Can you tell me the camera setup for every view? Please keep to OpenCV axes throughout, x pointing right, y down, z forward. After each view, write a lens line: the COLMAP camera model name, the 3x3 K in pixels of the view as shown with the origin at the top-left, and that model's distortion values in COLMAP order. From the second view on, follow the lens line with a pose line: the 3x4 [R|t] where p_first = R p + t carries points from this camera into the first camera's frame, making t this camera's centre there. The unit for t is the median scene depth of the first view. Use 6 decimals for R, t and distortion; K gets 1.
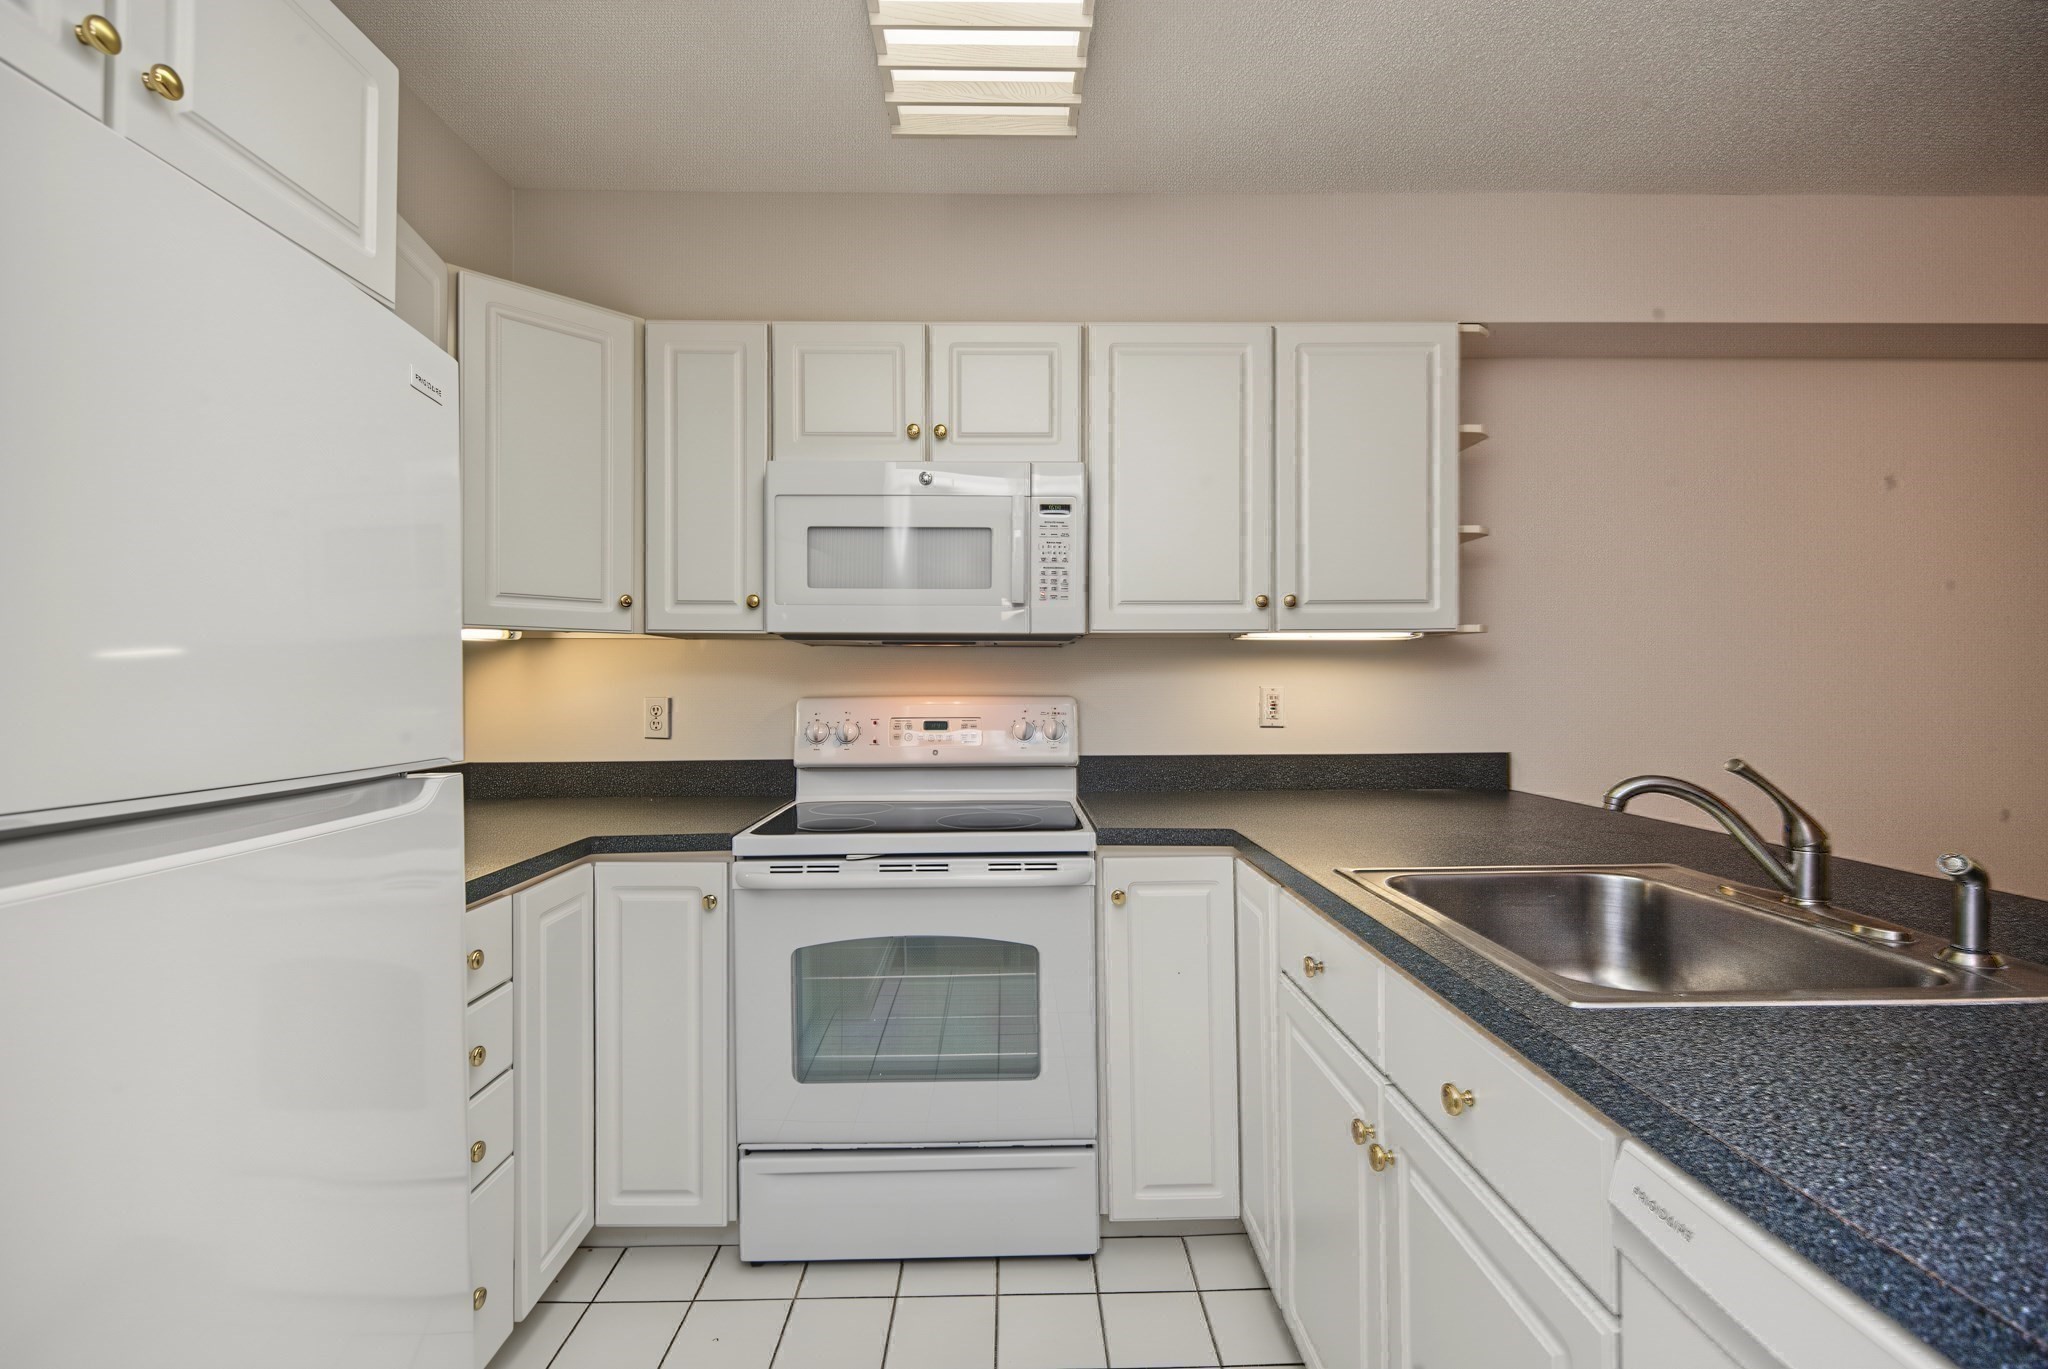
lens RADIAL K [[917.9, 0, 1024.0], [0, 917.9, 684.5], [0, 0, 1]] dist [0.000052, 0.000053]
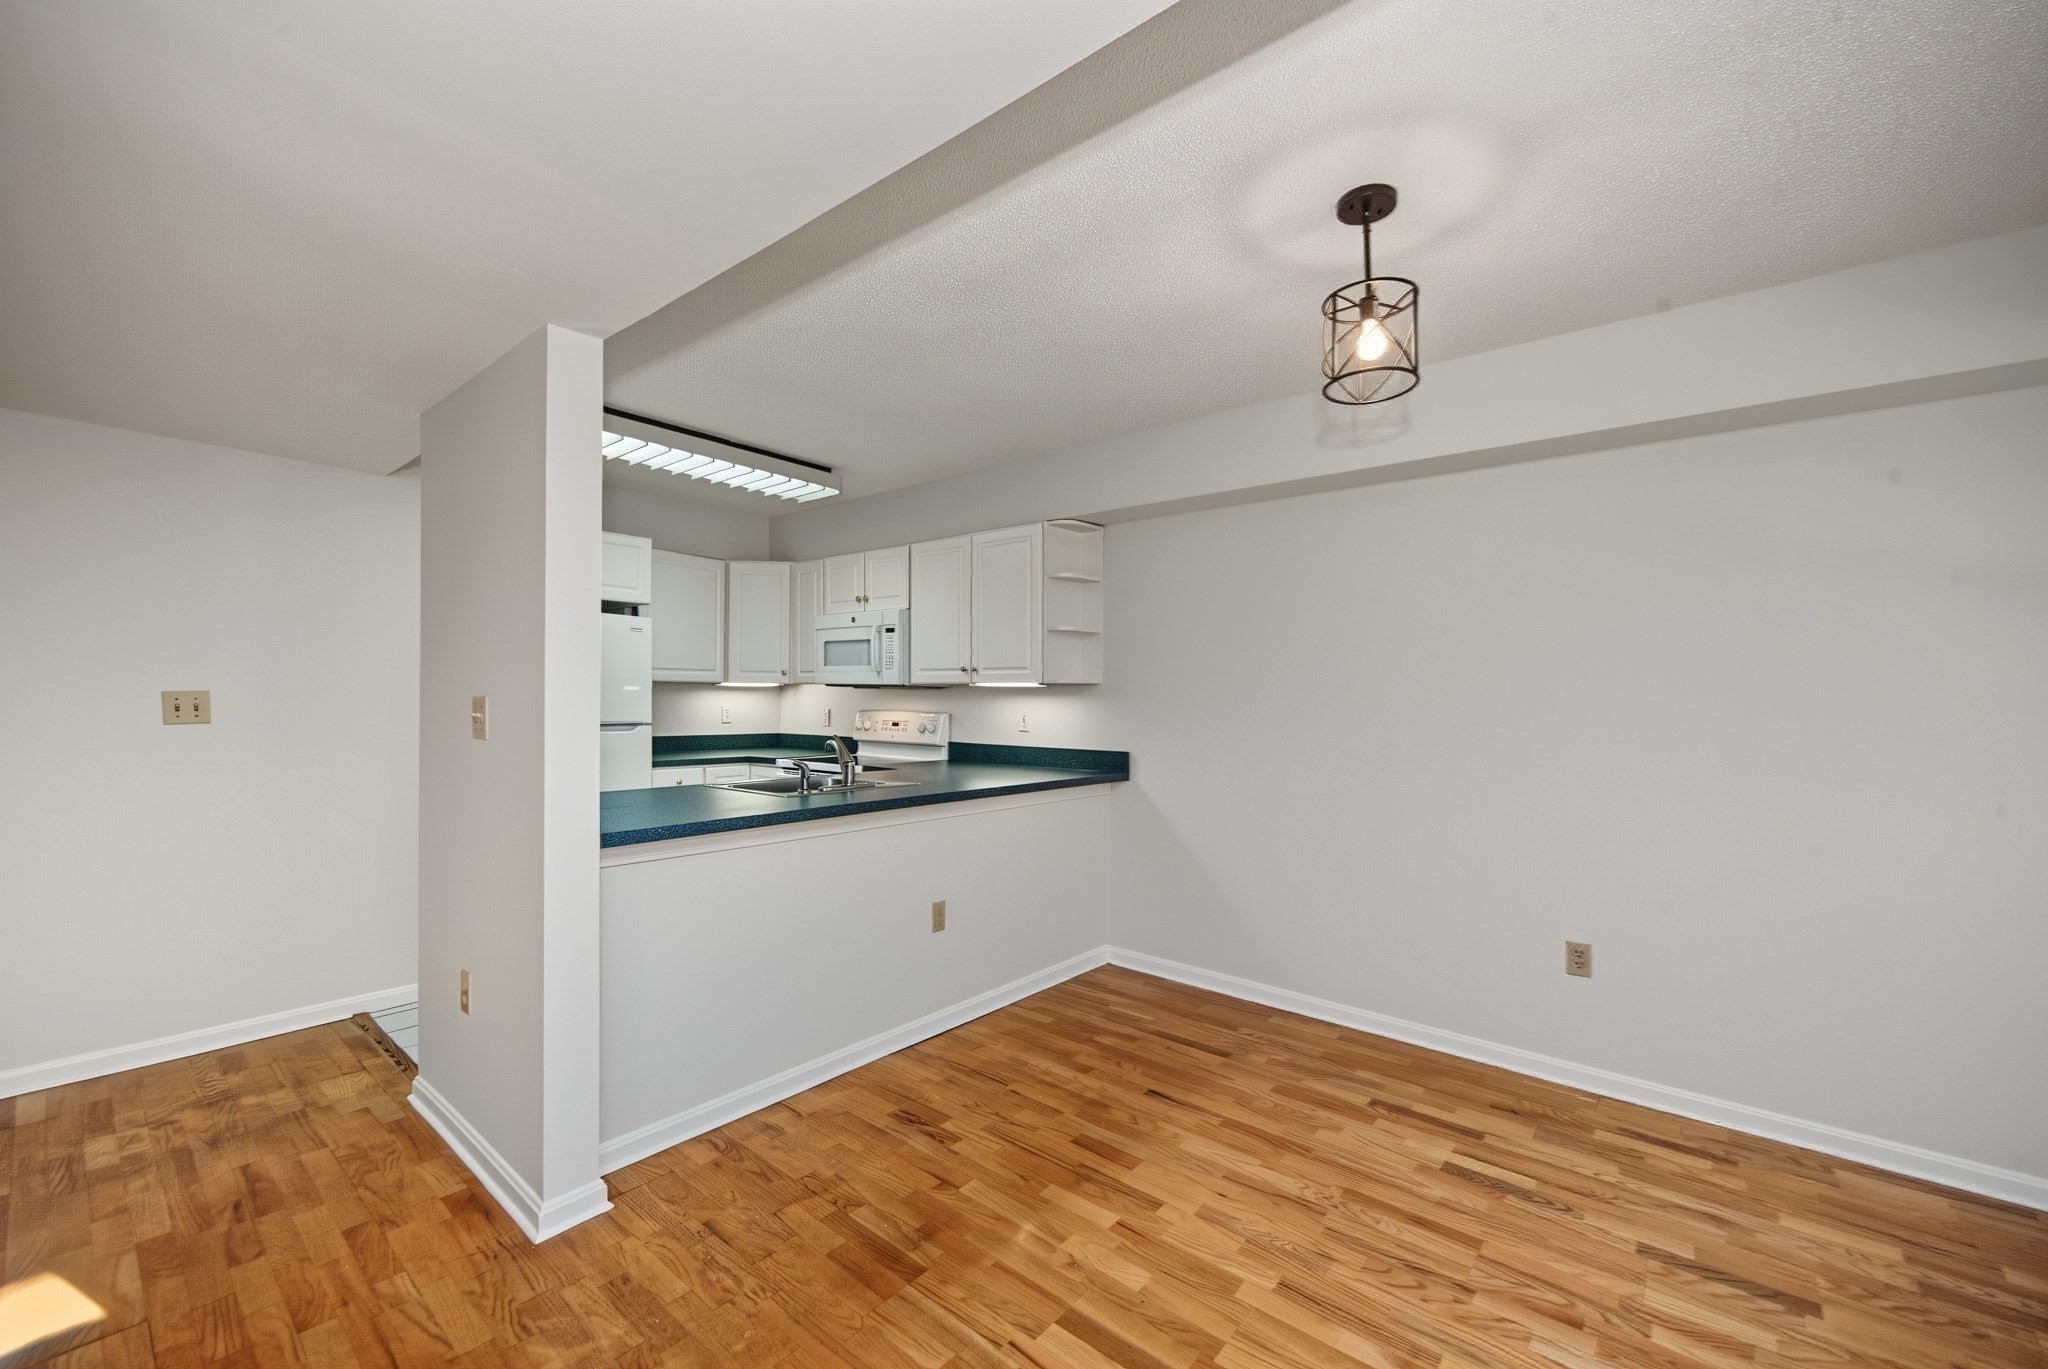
lens RADIAL K [[818.5, 0, 1018.0], [0, 818.5, 706.8], [0, 0, 1]] dist [-0.001839, -0.000524]
pose [[0.753394, 0.017447, -0.657337, 1.582973], [-0.014490, 0.999846, 0.009931, -0.024383], [0.657409, 0.002043, 0.753531, -0.328351]]
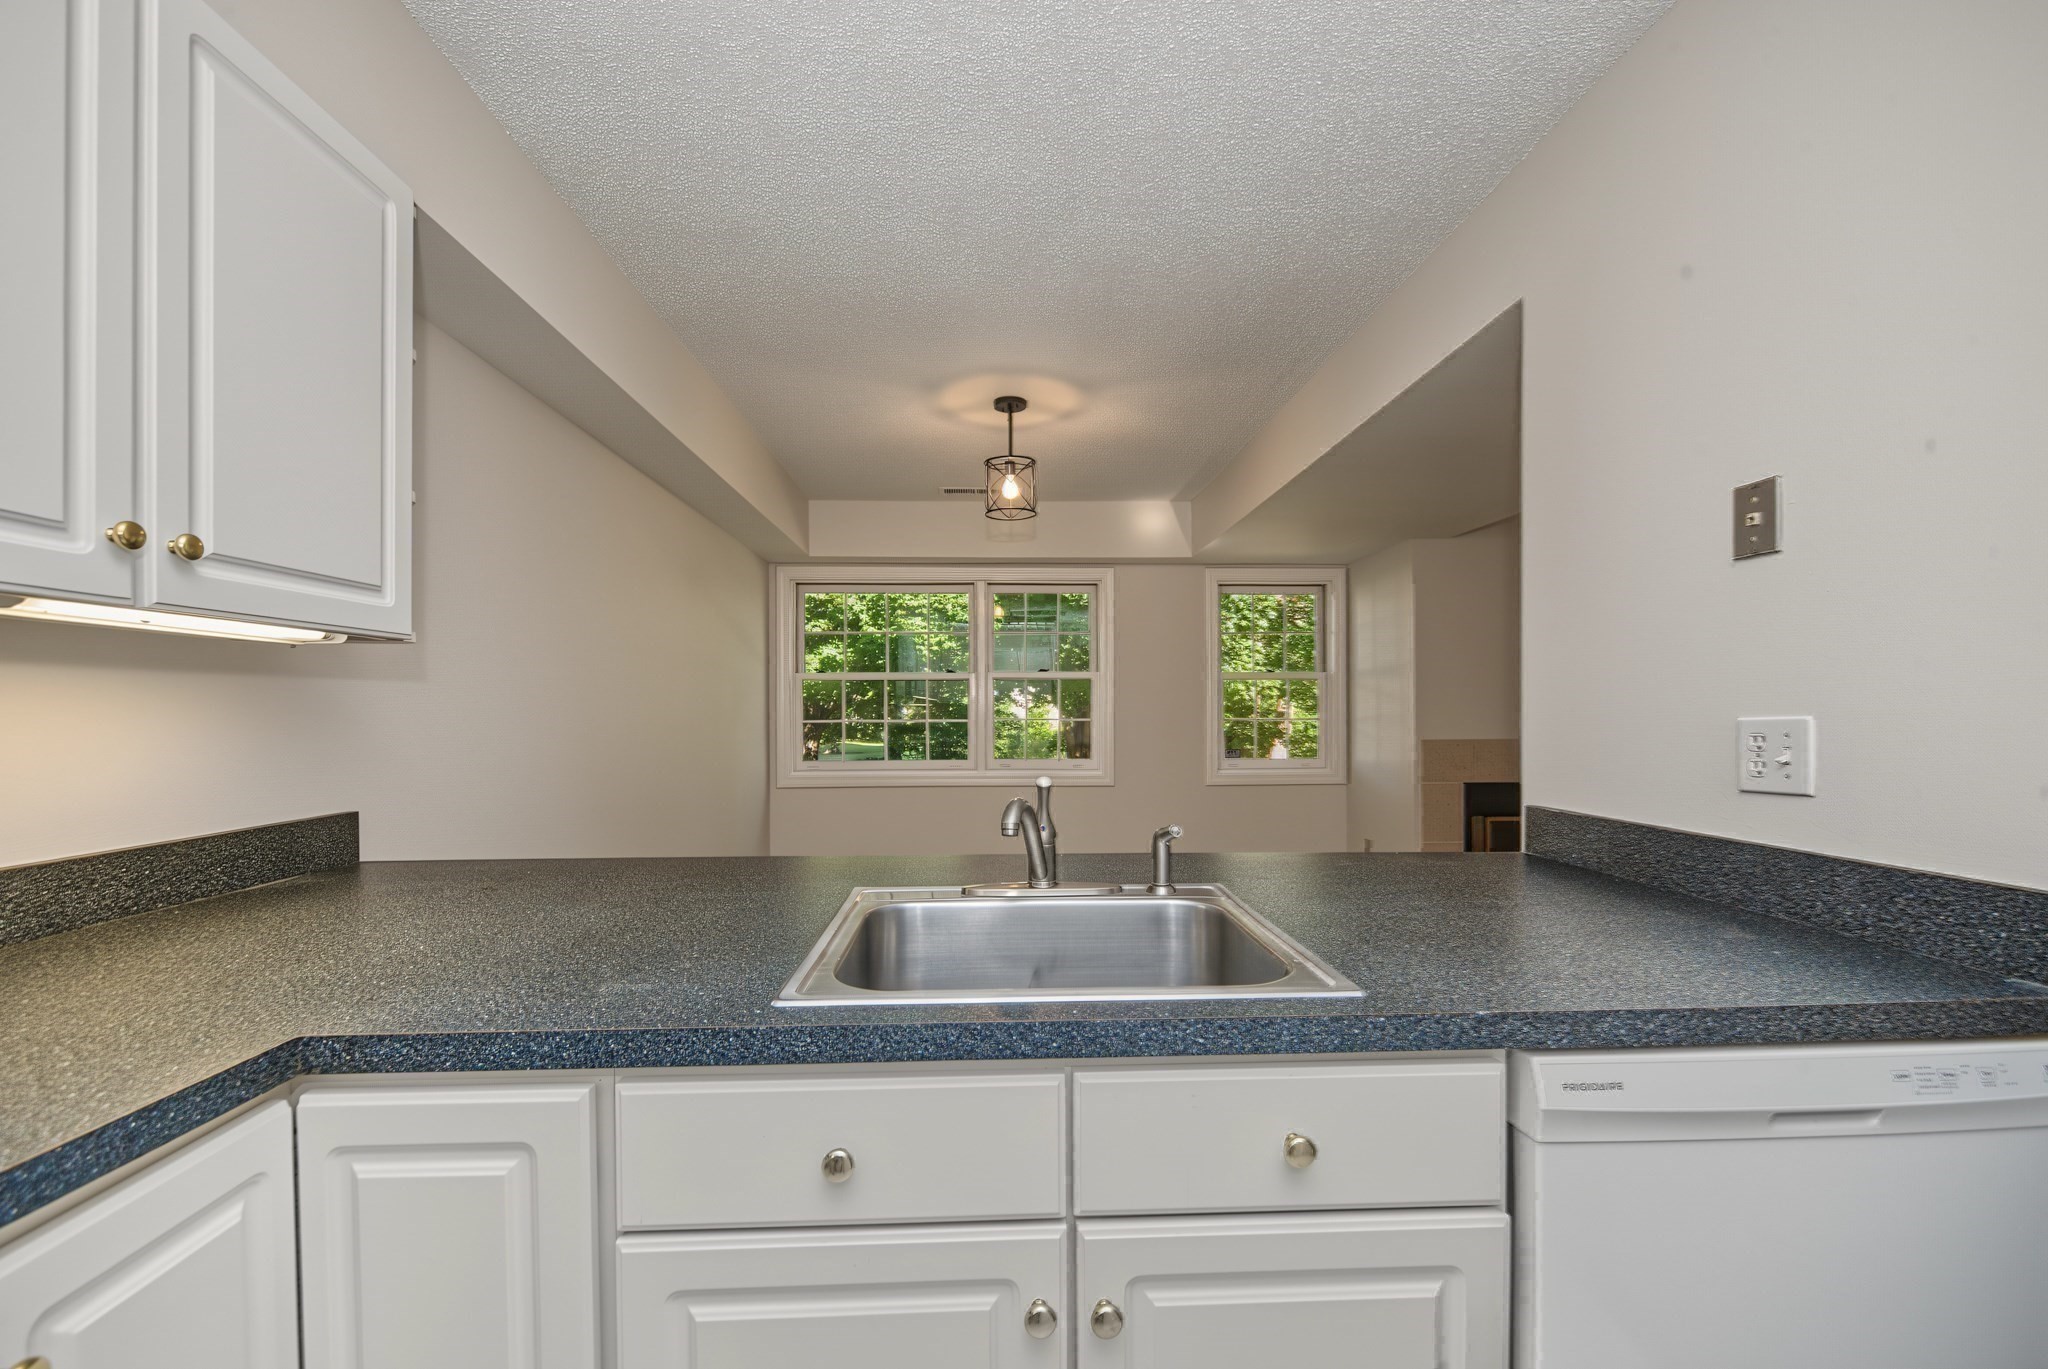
lens RADIAL K [[844.2, 0, 1019.3], [0, 844.2, 714.0], [0, 0, 1]] dist [-0.000796, -0.000033]
pose [[-0.023891, 0.000918, 0.999714, -0.172204], [0.002090, 0.999997, -0.000868, -0.000120], [-0.999712, 0.002068, -0.023893, 0.561475]]
